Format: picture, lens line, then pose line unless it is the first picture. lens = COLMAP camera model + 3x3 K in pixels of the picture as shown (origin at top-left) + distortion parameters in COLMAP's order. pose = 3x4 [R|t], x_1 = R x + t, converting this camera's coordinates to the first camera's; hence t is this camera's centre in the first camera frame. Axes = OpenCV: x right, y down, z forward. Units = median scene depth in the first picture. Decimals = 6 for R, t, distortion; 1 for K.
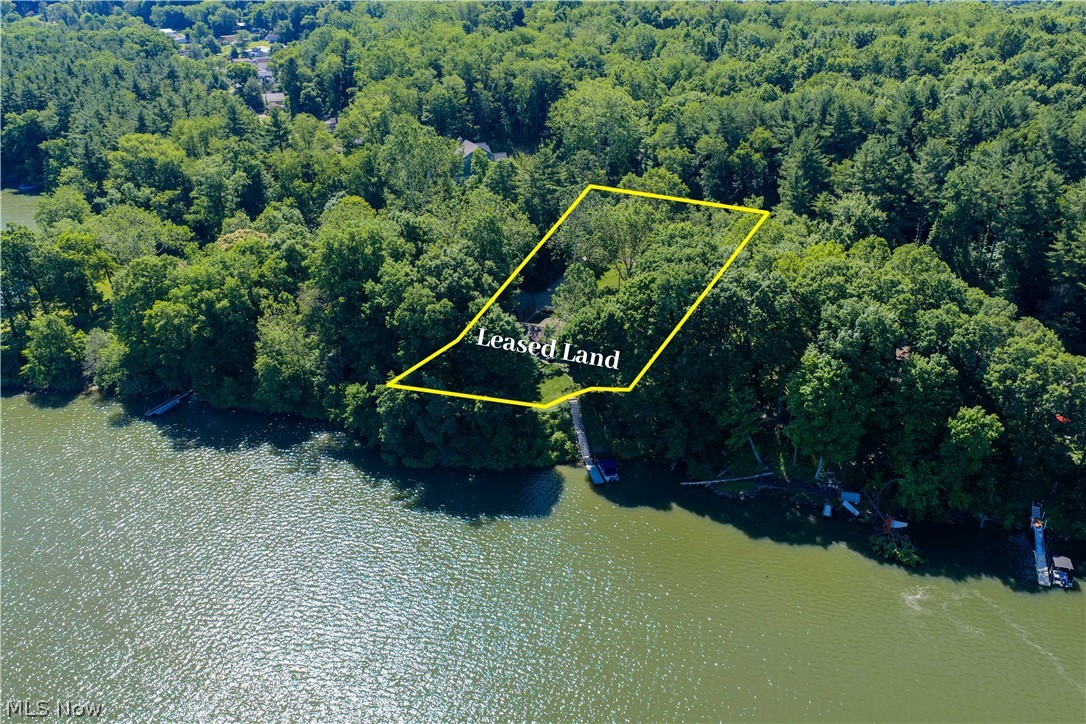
lens RADIAL K [[897.1, 0, 544.4], [0, 897.1, 363.7], [0, 0, 1]] dist [0.022872, -0.008721]
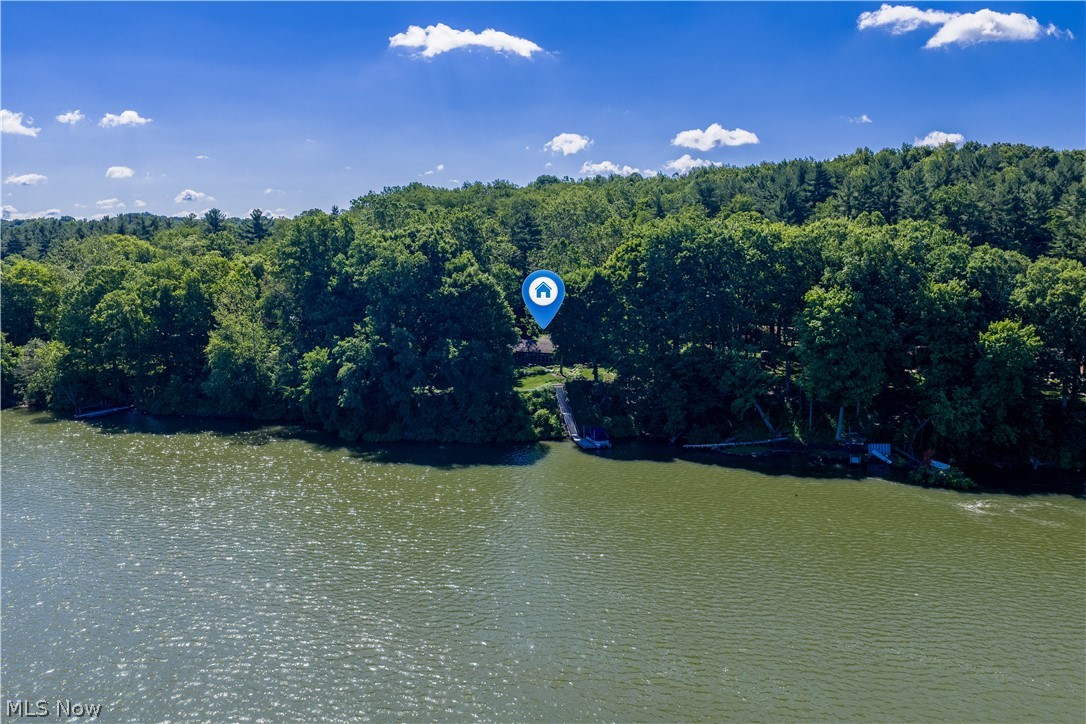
lens RADIAL K [[897.1, 0, 541.1], [0, 897.1, 361.5], [0, 0, 1]] dist [0.022872, -0.008721]
pose [[0.999883, -0.003171, 0.014951, 0.001872], [0.007644, 0.950863, -0.309517, 0.317242], [-0.013234, 0.309595, 0.950776, 0.146815]]
